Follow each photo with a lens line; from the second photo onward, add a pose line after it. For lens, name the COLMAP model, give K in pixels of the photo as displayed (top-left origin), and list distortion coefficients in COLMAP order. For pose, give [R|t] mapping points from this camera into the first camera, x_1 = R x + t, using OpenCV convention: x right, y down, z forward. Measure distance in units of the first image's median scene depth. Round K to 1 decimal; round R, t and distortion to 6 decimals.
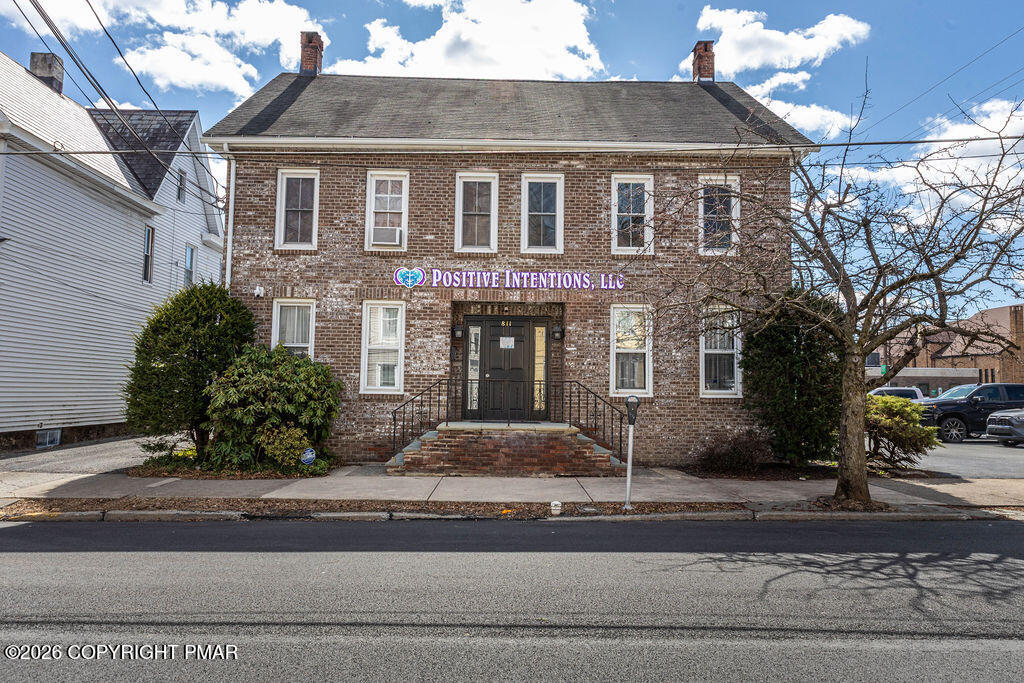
lens RADIAL K [[719.4, 0, 512.0], [0, 719.4, 341.5], [0, 0, 1]] dist [0.000362, -0.000991]
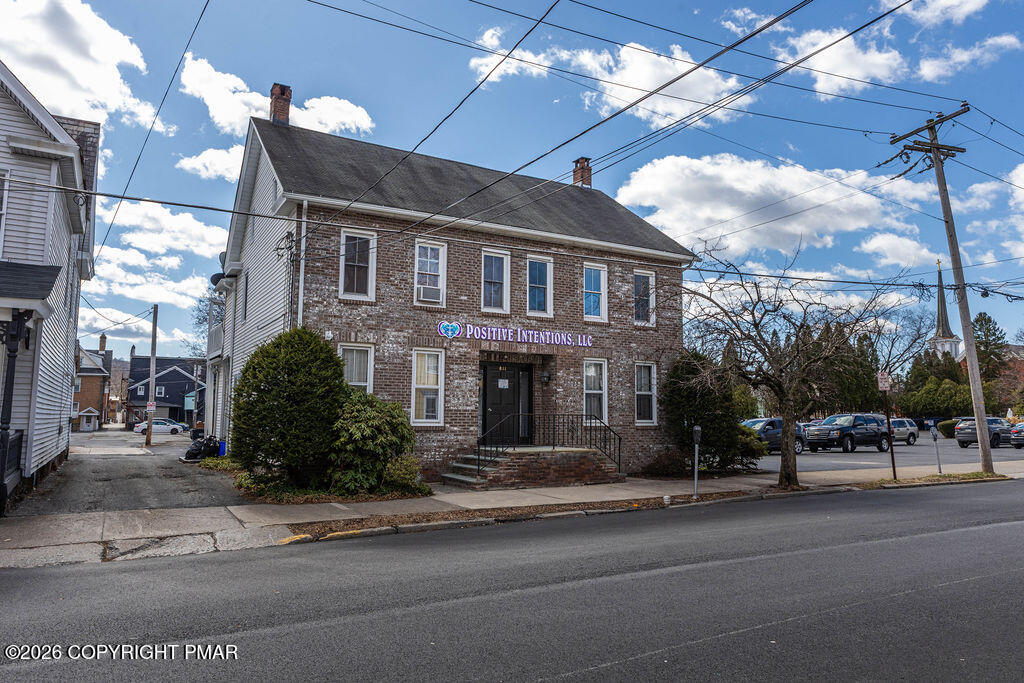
lens RADIAL K [[719.4, 0, 512.0], [0, 719.4, 341.5], [0, 0, 1]] dist [0.000362, -0.000991]
pose [[0.868361, 0.044833, 0.493902, -0.652272], [-0.027676, 0.998734, -0.041999, -0.020826], [-0.495160, 0.022801, 0.868503, -0.112467]]
